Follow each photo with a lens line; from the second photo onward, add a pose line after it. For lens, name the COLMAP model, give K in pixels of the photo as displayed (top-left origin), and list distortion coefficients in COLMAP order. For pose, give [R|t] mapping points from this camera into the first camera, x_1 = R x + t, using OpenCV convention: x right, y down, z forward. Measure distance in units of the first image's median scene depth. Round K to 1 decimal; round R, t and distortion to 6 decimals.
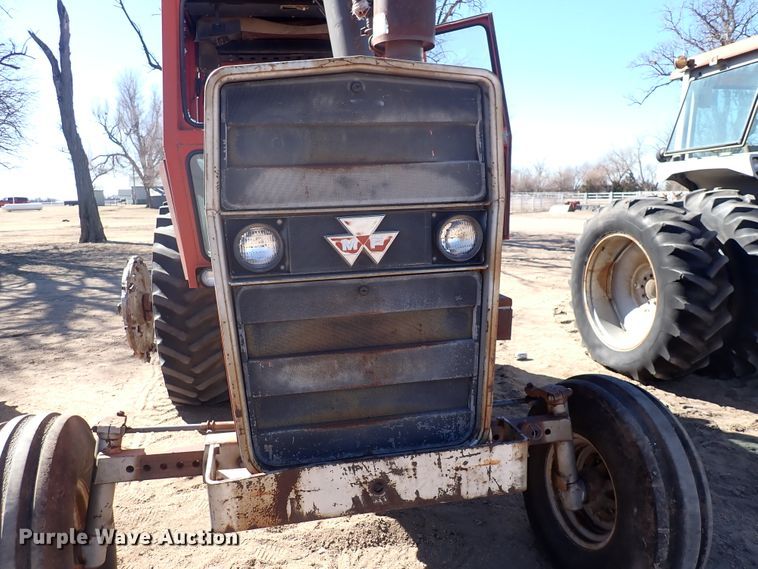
lens RADIAL K [[560.2, 0, 373.7], [0, 560.2, 290.1], [0, 0, 1]] dist [0.006410, -0.009931]
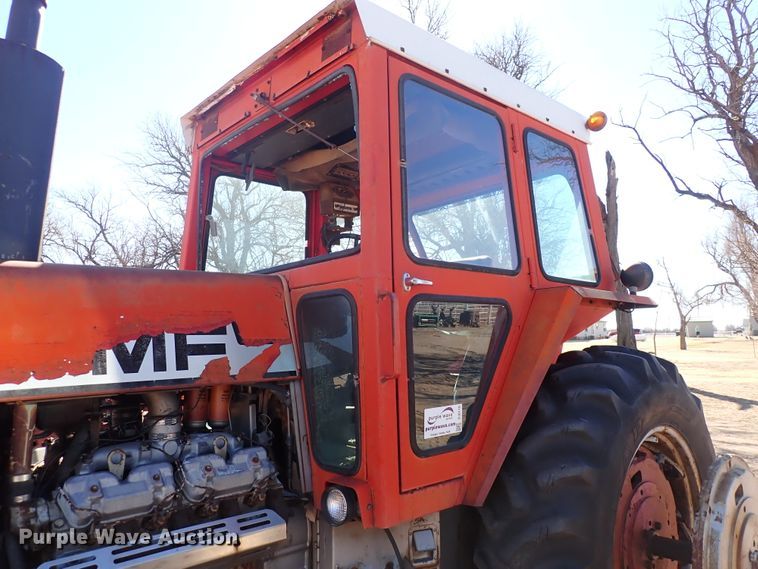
lens RADIAL K [[560.2, 0, 375.6], [0, 560.2, 287.5], [0, 0, 1]] dist [0.006410, -0.009931]
pose [[0.528143, -0.068986, -0.846348, 1.030591], [-0.130026, 0.978371, -0.160886, -0.314637], [0.839141, 0.195018, 0.507750, 1.341449]]
